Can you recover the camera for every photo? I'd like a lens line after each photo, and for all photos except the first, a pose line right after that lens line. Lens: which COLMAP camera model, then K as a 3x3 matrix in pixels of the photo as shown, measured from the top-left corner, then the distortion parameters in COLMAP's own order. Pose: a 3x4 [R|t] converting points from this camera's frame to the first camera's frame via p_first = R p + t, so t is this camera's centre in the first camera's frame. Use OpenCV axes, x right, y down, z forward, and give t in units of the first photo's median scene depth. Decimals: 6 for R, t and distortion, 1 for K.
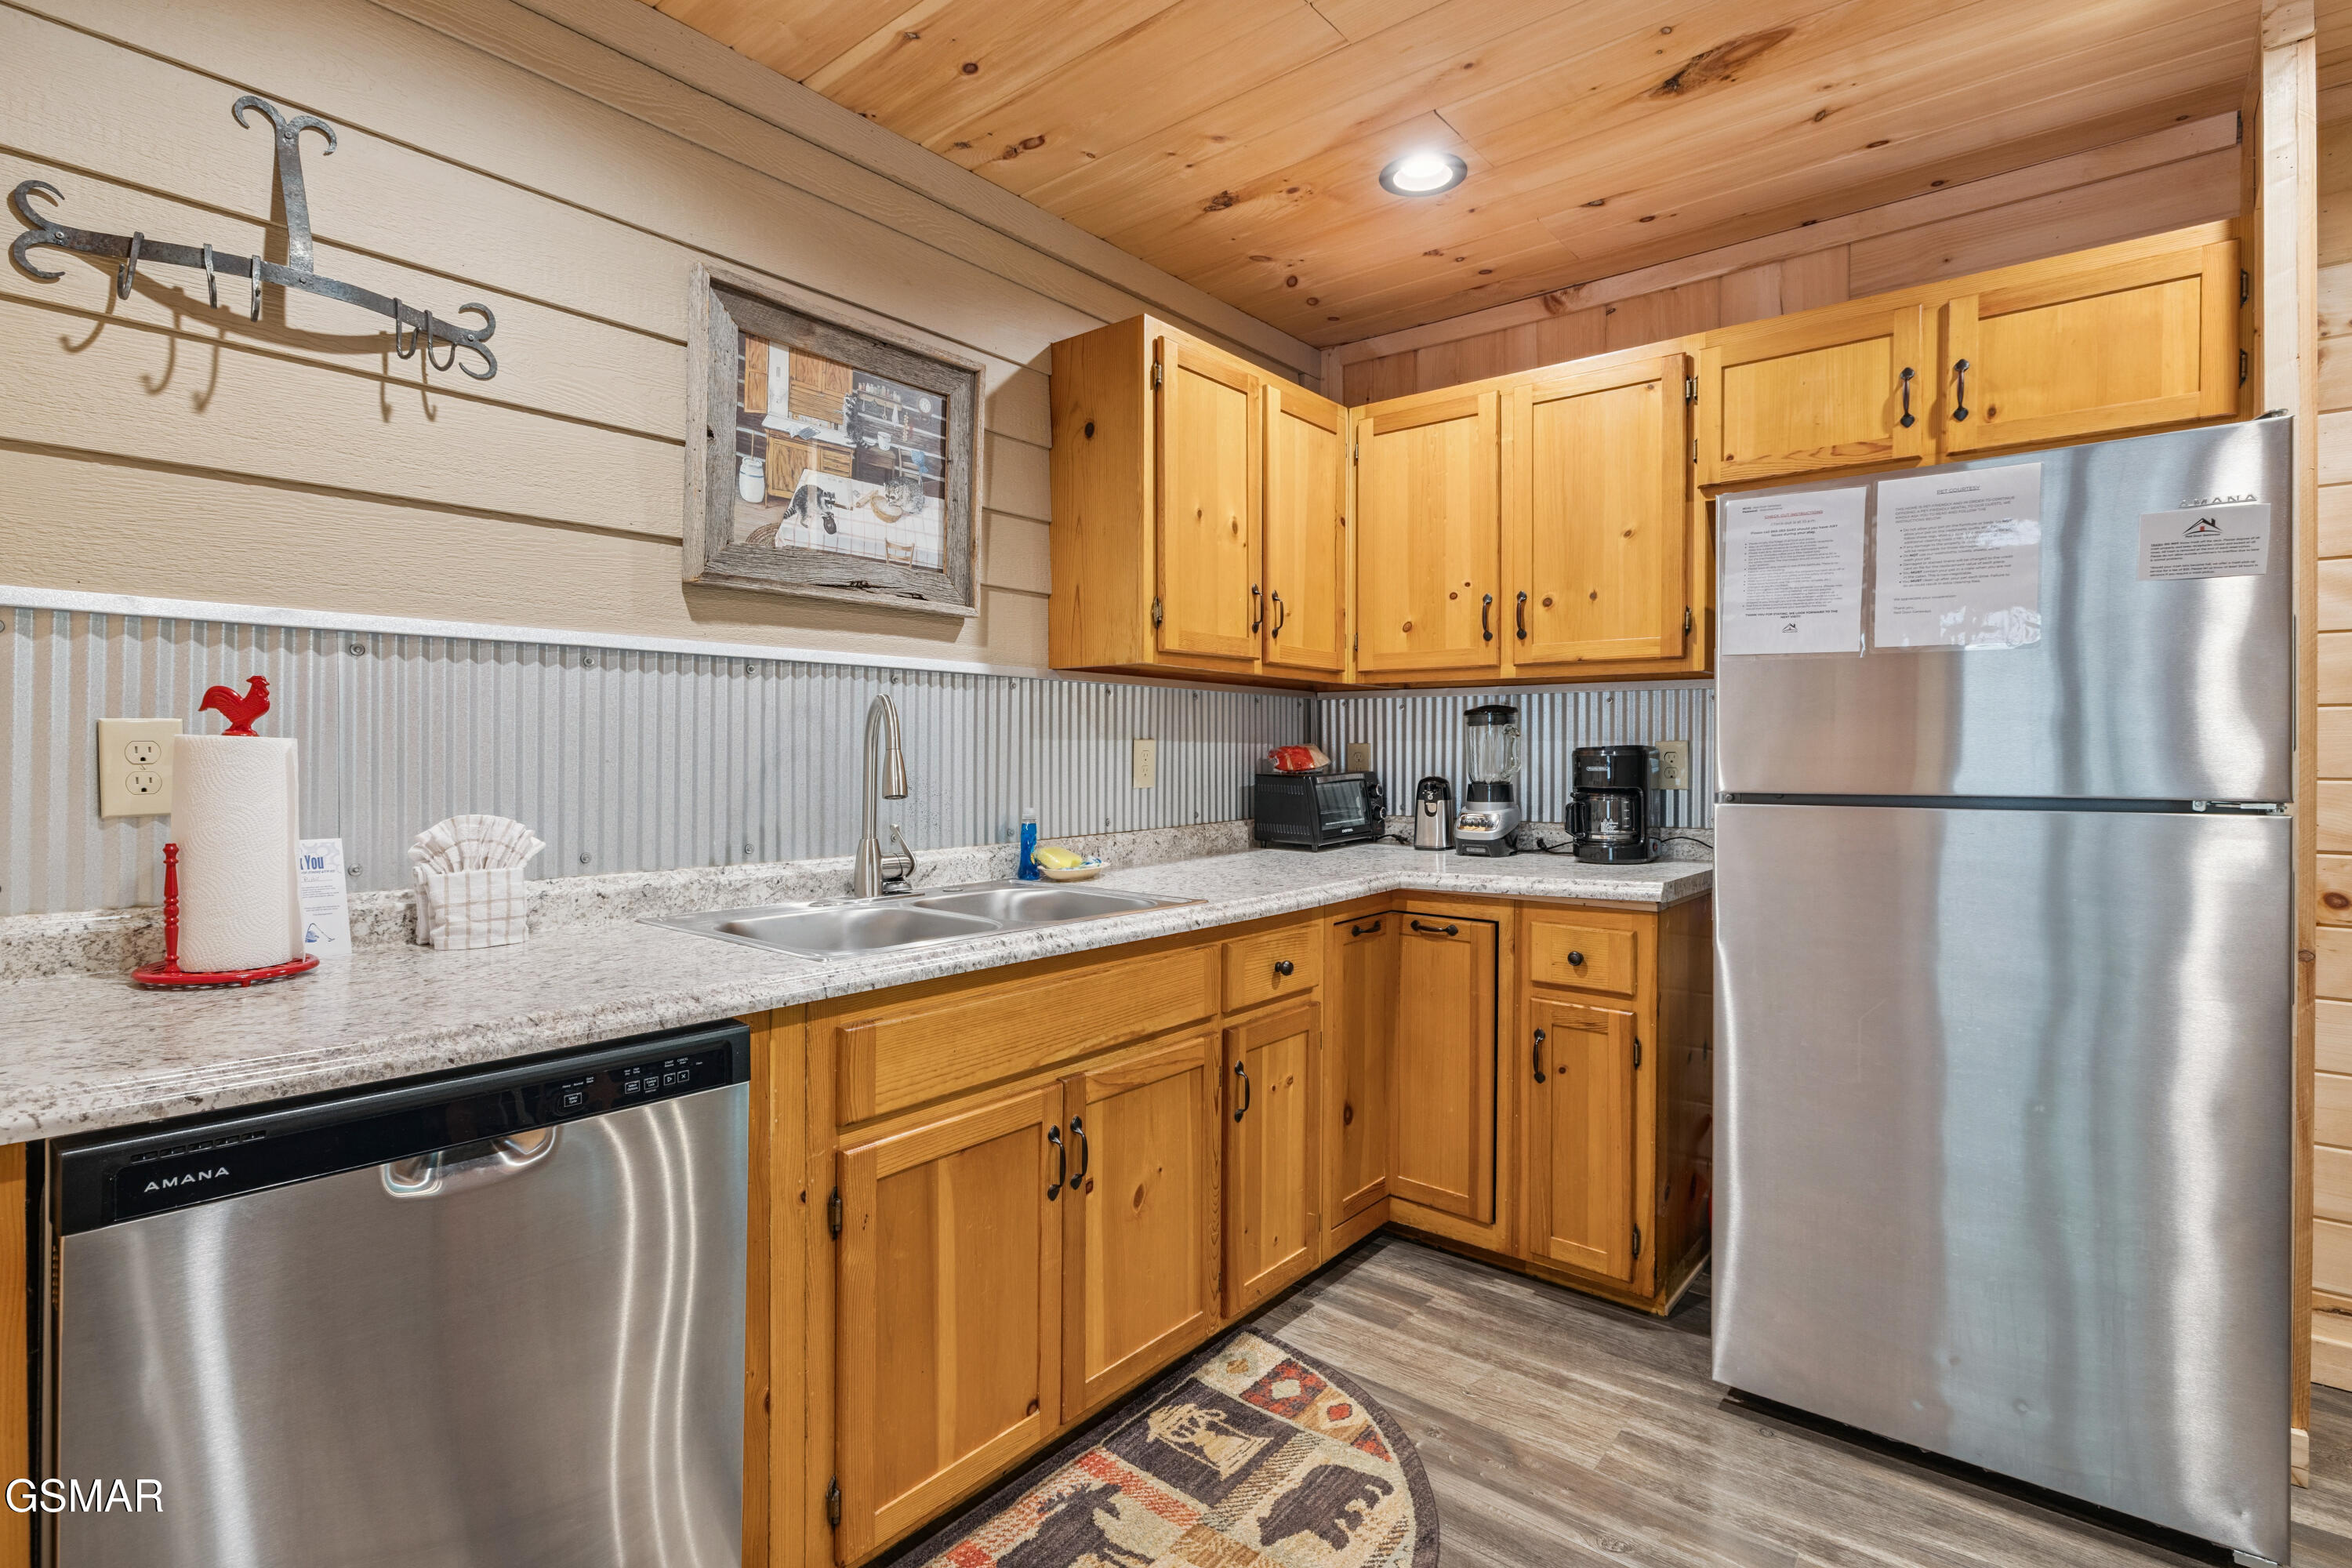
lens RADIAL K [[1119.6, 0, 1180.0], [0, 1119.6, 771.7], [0, 0, 1]] dist [-0.006529, 0.002521]
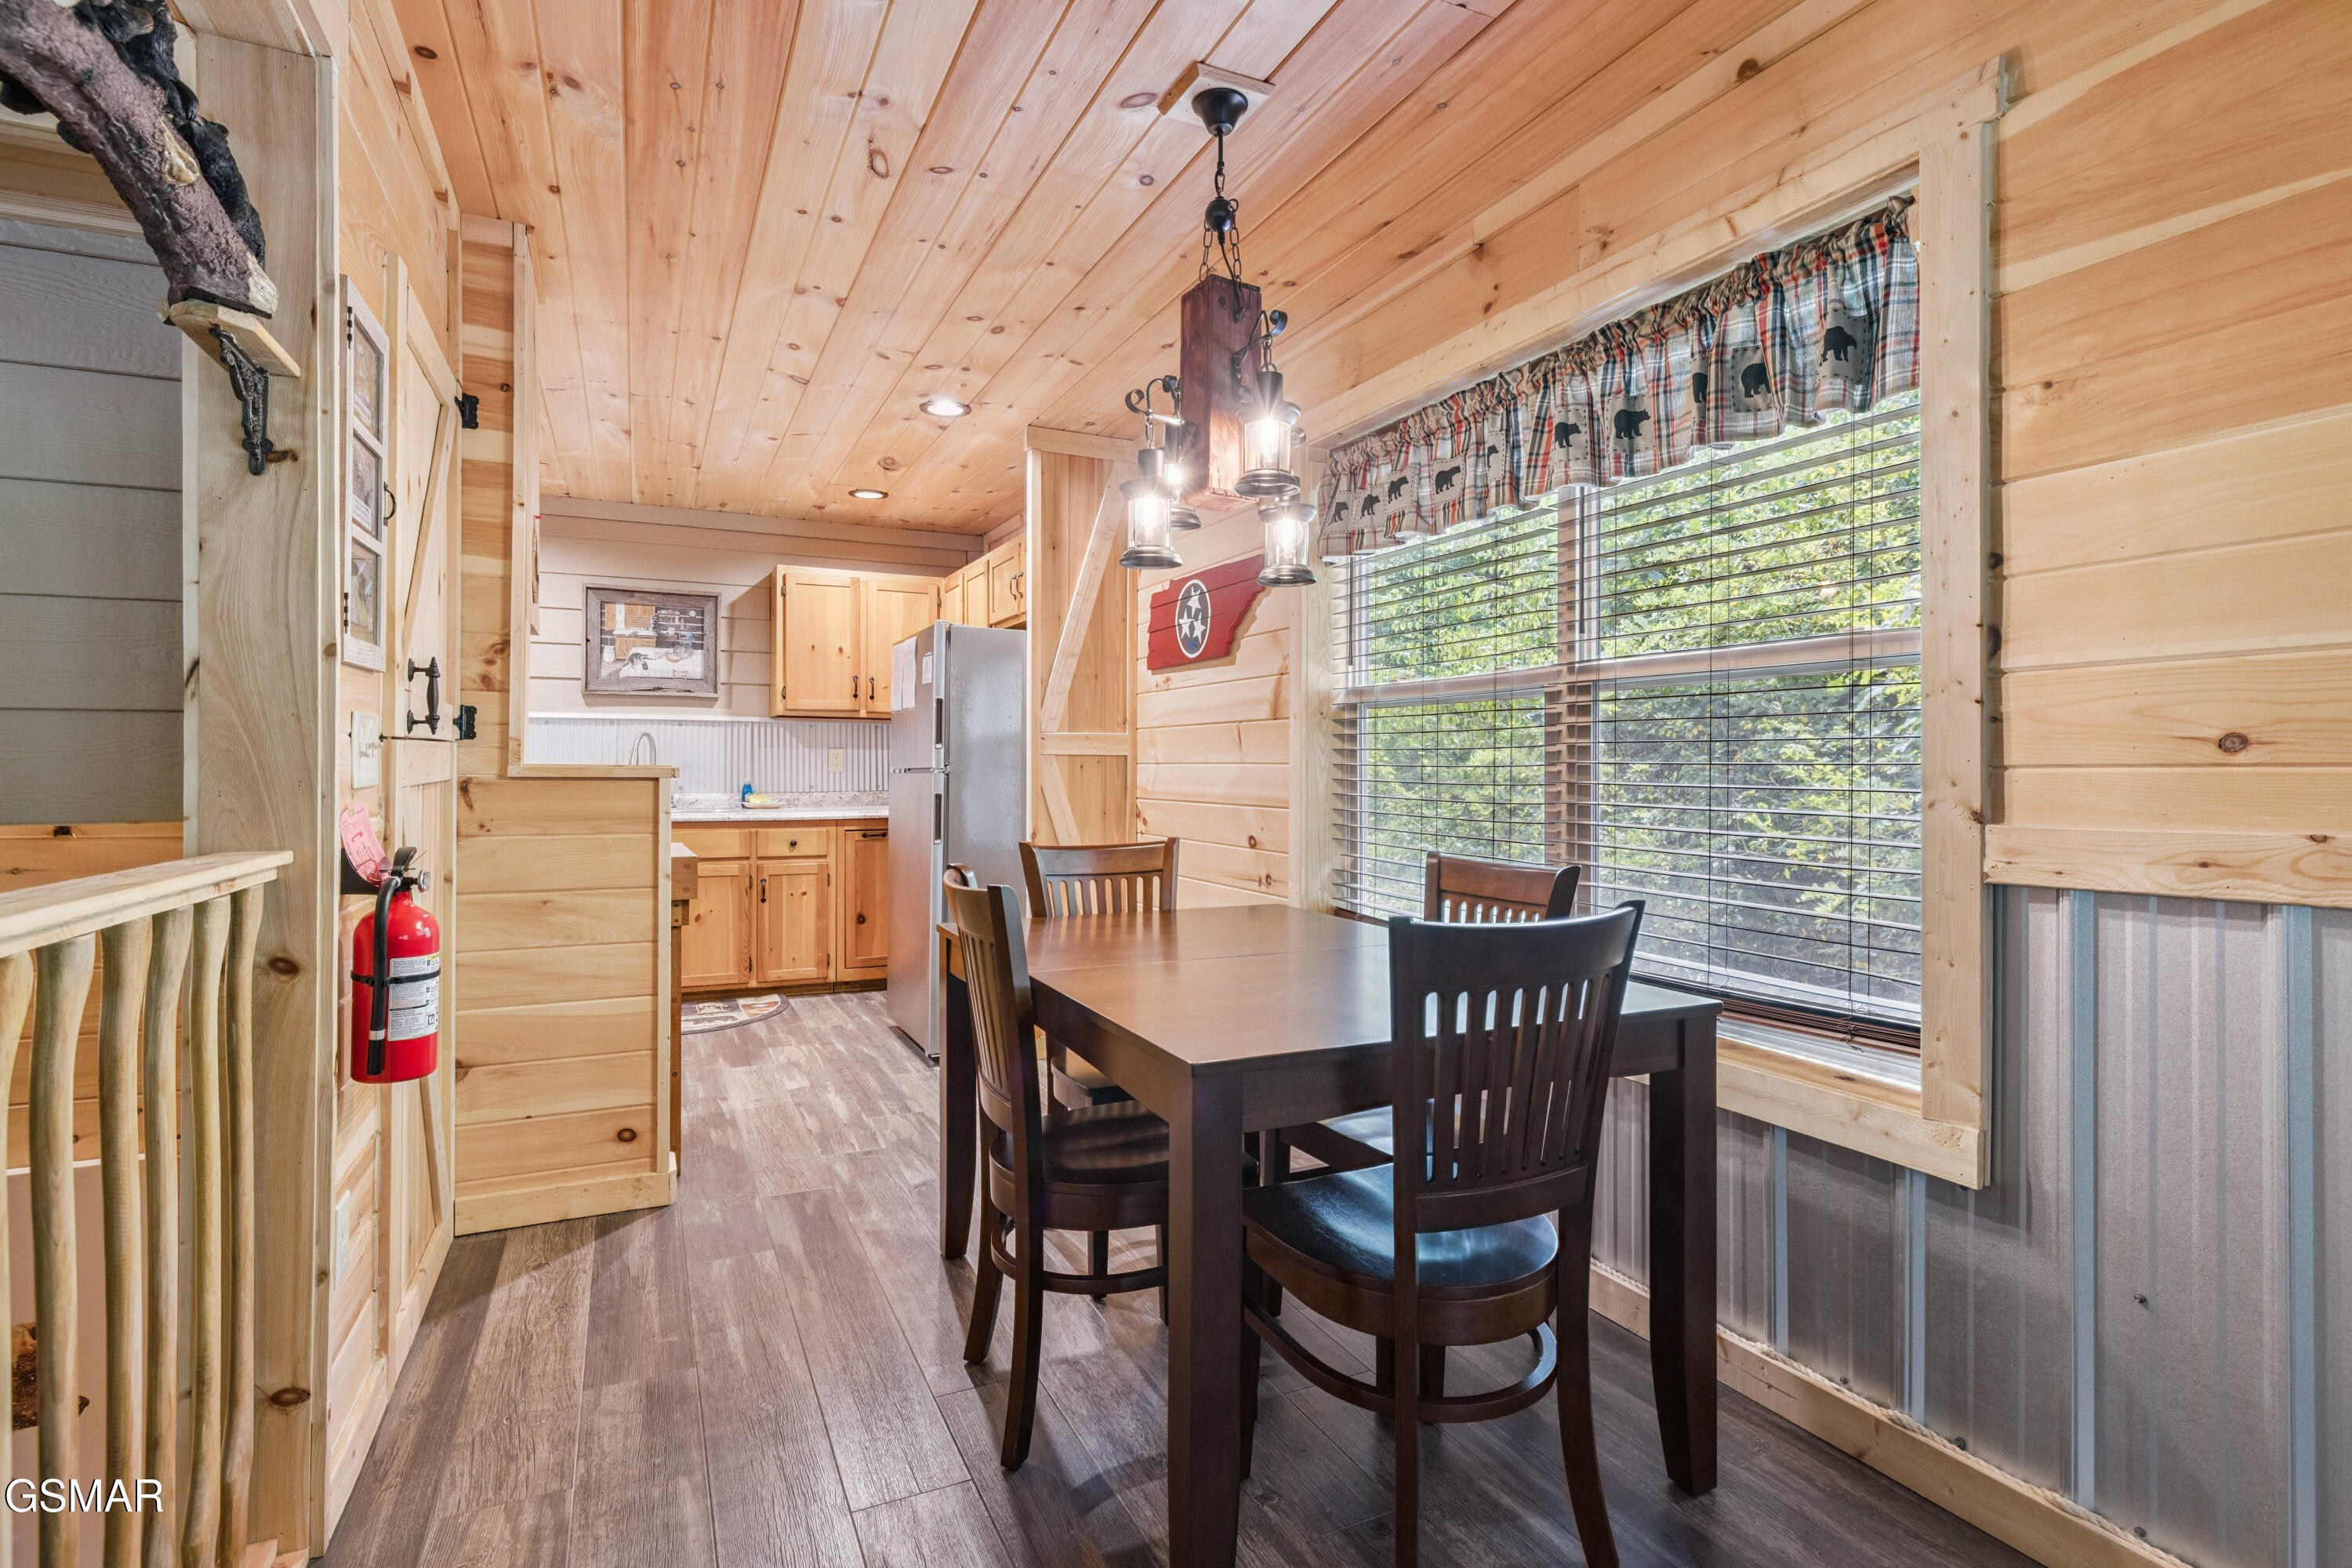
lens RADIAL K [[1119.6, 0, 1182.0], [0, 1119.6, 775.7], [0, 0, 1]] dist [-0.006529, 0.002521]
pose [[0.905279, 0.002754, -0.424809, 1.880557], [-0.006709, 0.999947, -0.007816, 0.046143], [0.424765, 0.009925, 0.905249, -0.809964]]
